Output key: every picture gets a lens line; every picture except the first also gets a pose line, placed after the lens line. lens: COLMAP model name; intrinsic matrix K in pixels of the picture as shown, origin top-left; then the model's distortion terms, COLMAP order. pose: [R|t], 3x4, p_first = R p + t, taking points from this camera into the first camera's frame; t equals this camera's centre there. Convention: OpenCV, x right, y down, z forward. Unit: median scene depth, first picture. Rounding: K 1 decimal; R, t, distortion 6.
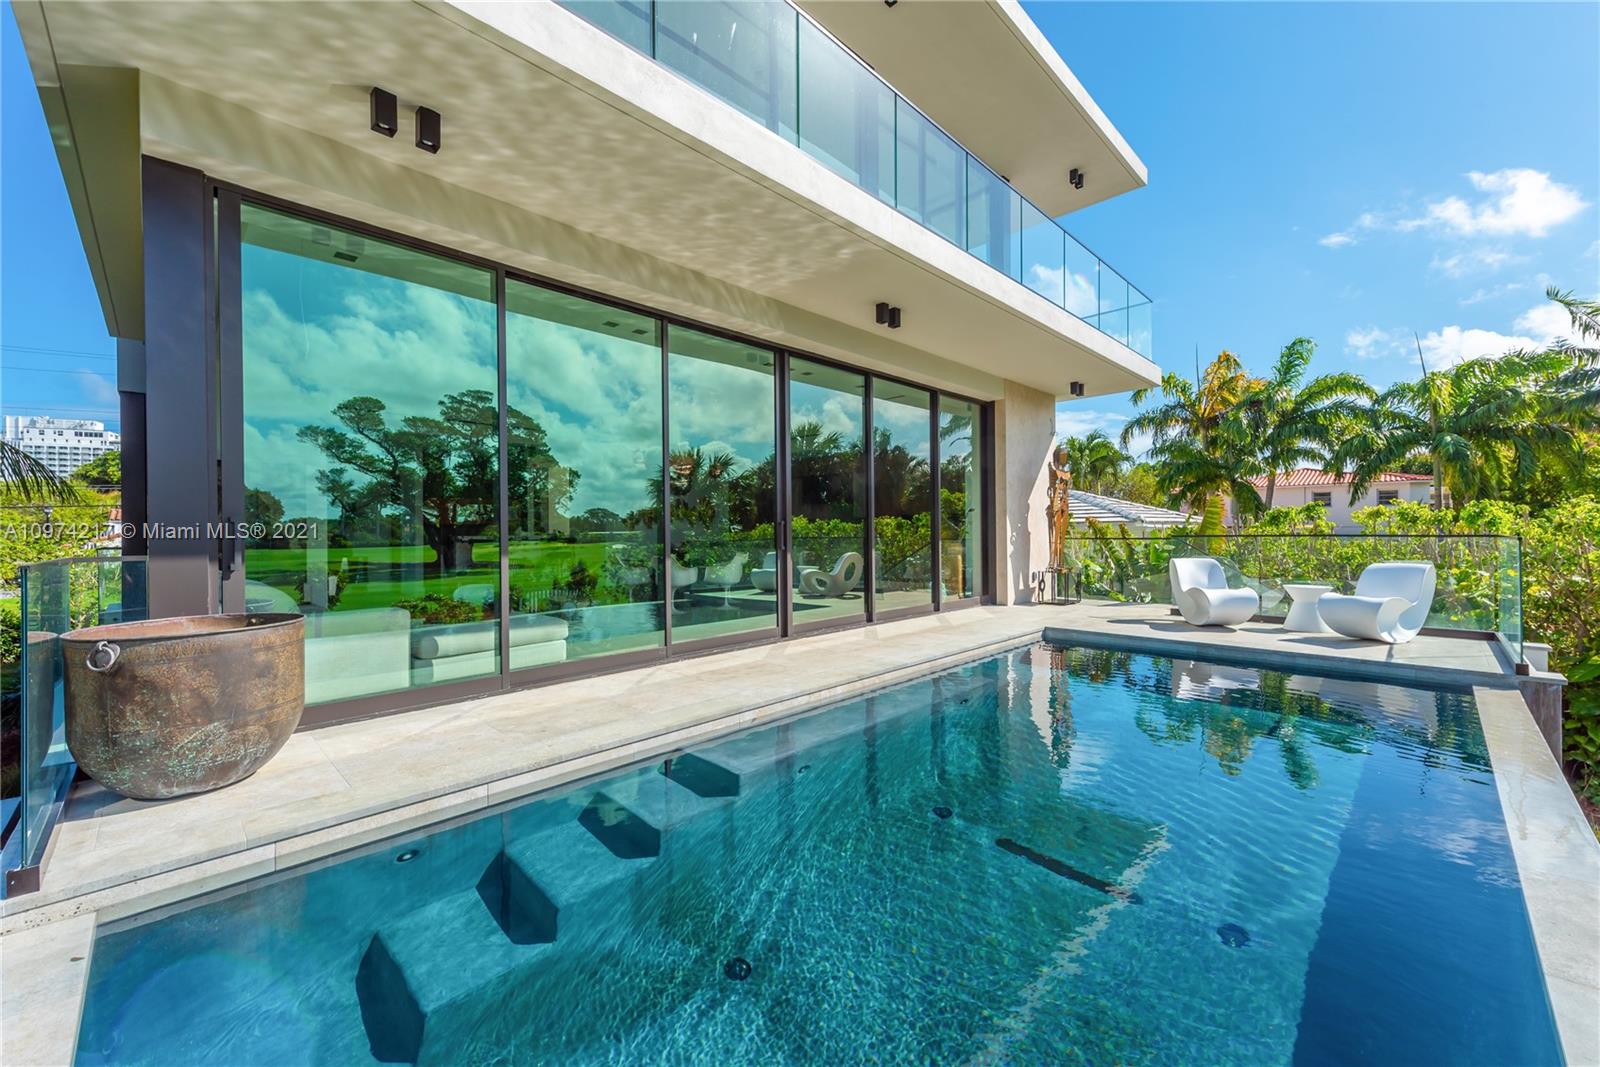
lens RADIAL K [[633.0, 0, 800.0], [0, 633.0, 533.5], [0, 0, 1]] dist [0.000587, -0.000061]
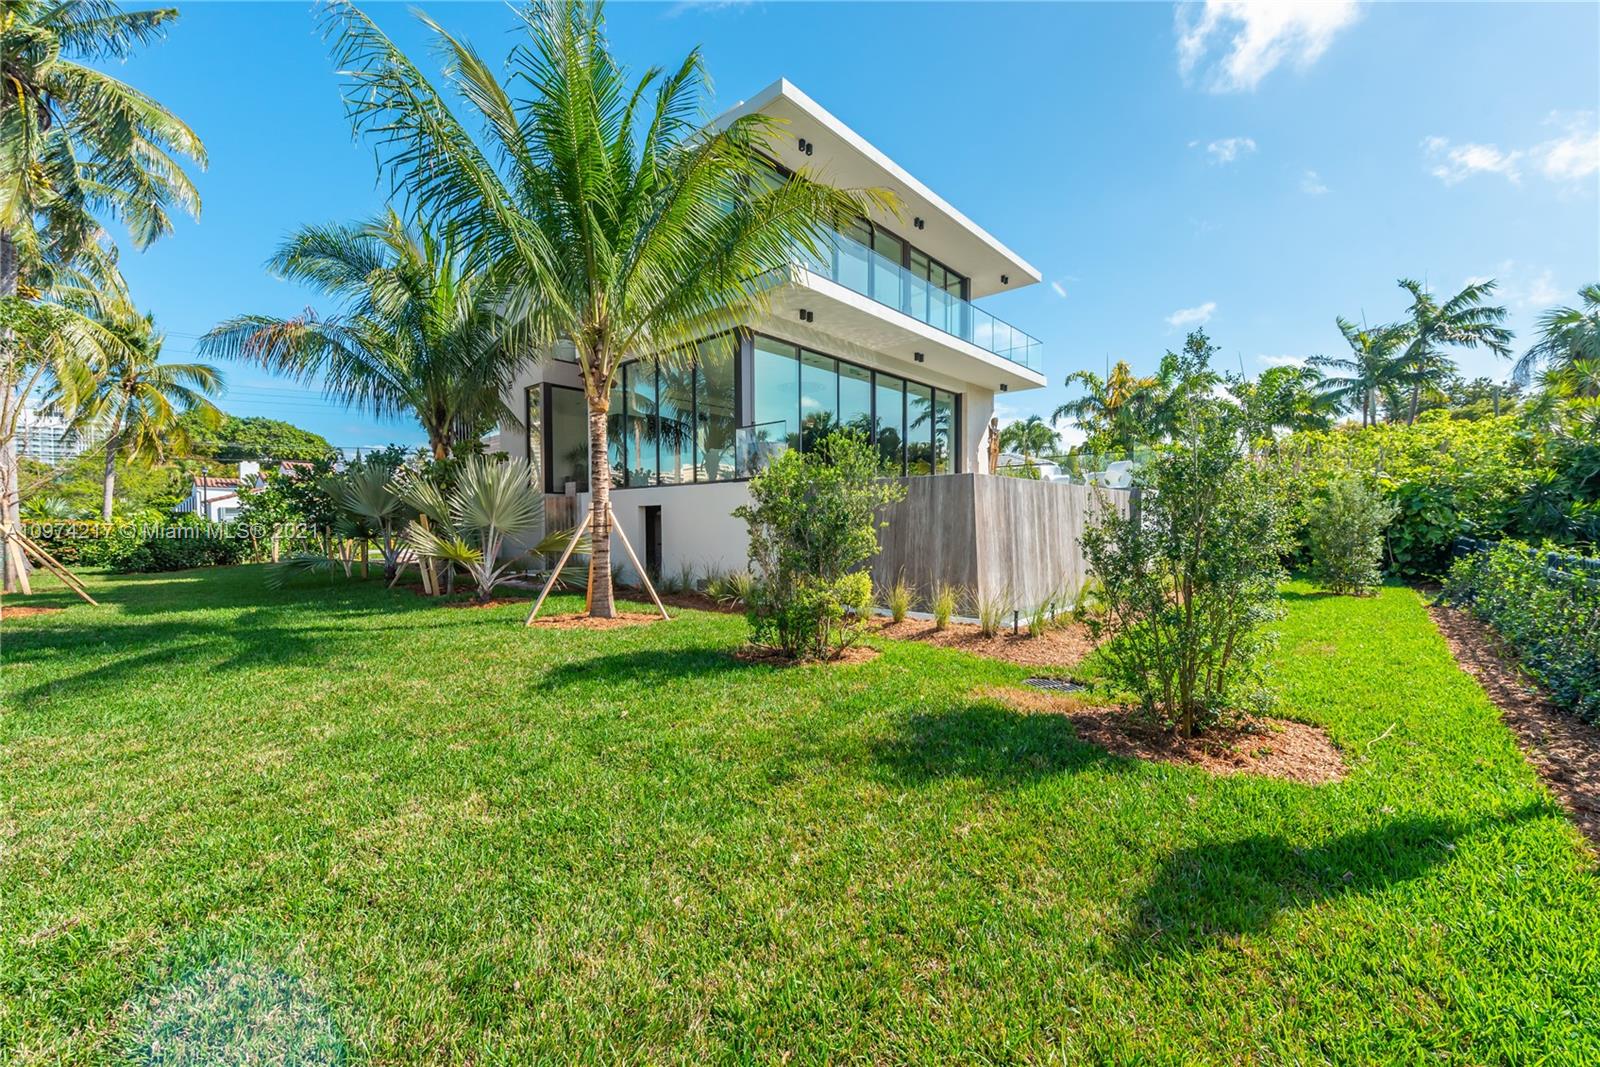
lens RADIAL K [[633.0, 0, 800.0], [0, 633.0, 533.5], [0, 0, 1]] dist [0.000587, -0.000061]
pose [[0.998756, -0.004784, 0.049640, -0.239682], [0.004155, 0.999910, 0.012763, 0.161147], [-0.049696, -0.012541, 0.998686, -0.762430]]
